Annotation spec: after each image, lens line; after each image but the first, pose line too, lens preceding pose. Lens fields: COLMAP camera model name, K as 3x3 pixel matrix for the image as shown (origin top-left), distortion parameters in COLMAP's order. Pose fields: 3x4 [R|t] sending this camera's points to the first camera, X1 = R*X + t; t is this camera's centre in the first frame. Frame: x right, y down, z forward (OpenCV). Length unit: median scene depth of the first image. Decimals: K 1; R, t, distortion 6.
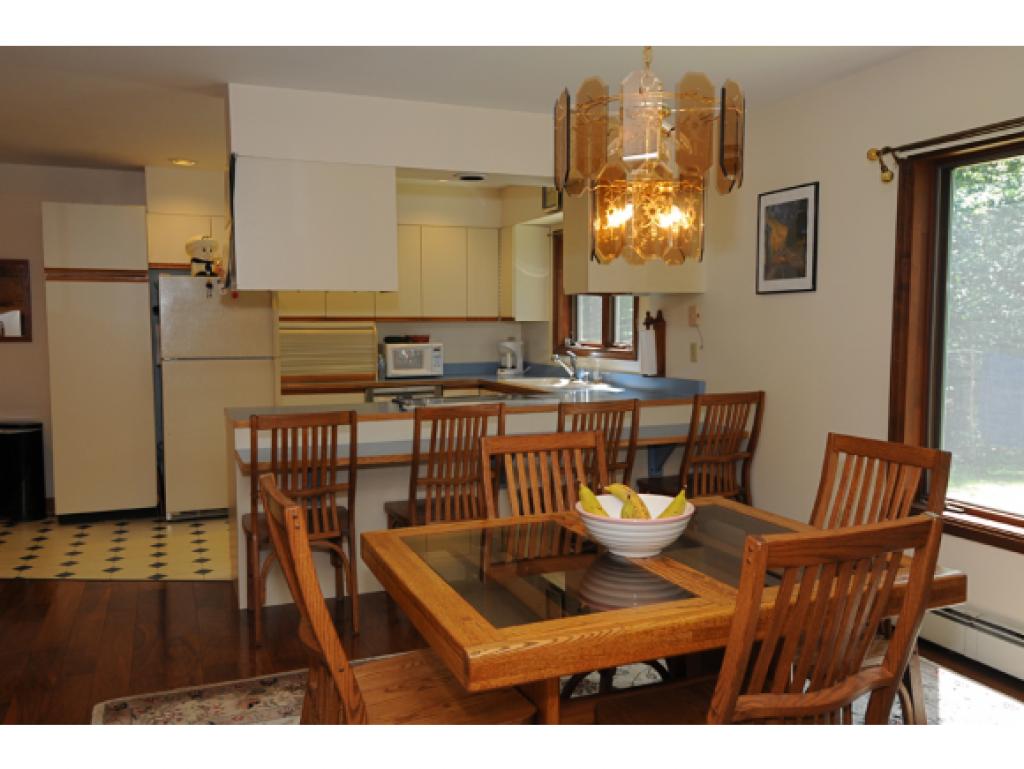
lens RADIAL K [[839.0, 0, 512.0], [0, 839.0, 384.5], [0, 0, 1]] dist [0.055034, -0.001982]
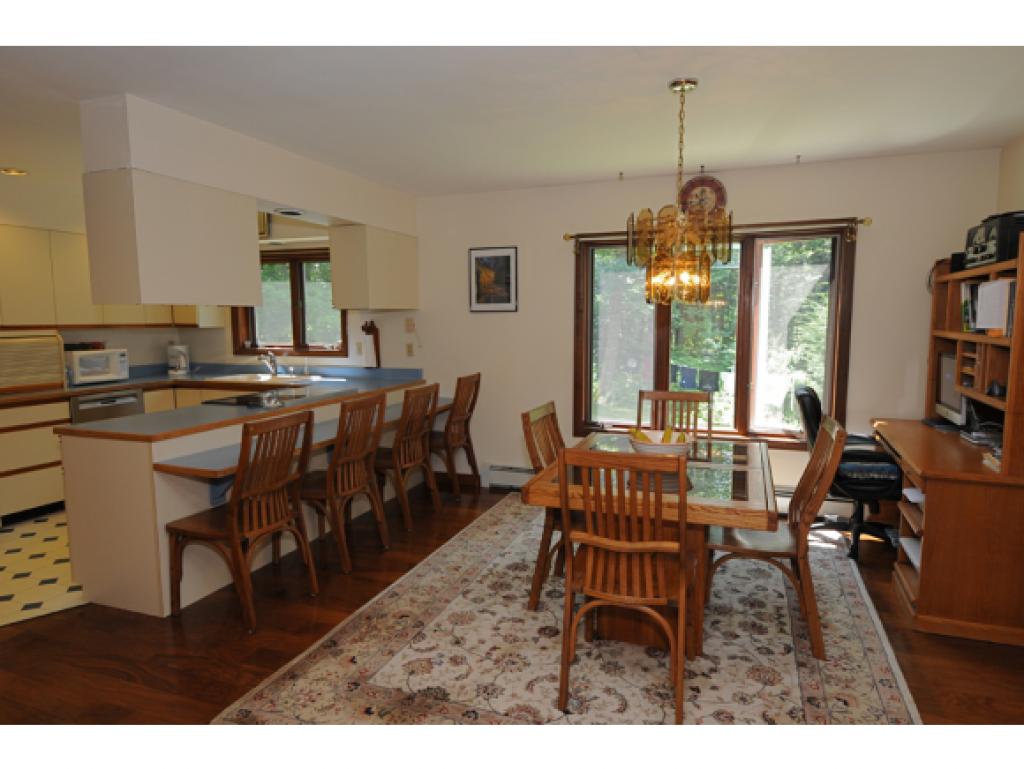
lens RADIAL K [[601.2, 0, 512.0], [0, 601.2, 384.5], [0, 0, 1]] dist [0.015925, -0.001377]
pose [[0.680127, -0.077512, 0.728986, -0.421420], [0.055683, 0.996984, 0.054057, -0.023991], [-0.730977, 0.003826, 0.682391, 0.146988]]
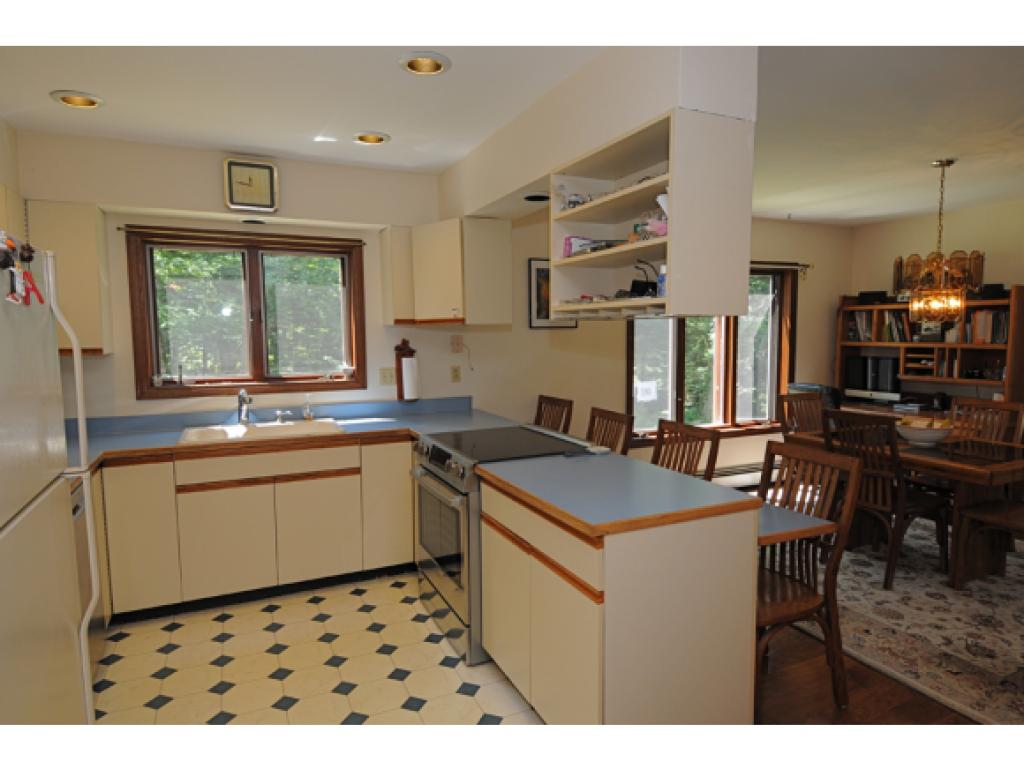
lens RADIAL K [[601.2, 0, 512.0], [0, 601.2, 384.5], [0, 0, 1]] dist [0.015925, -0.001377]
pose [[-0.048830, -0.087732, 0.994947, -0.626897], [0.078504, 0.992716, 0.091389, -0.092754], [-0.995717, 0.082570, -0.041587, 0.928085]]
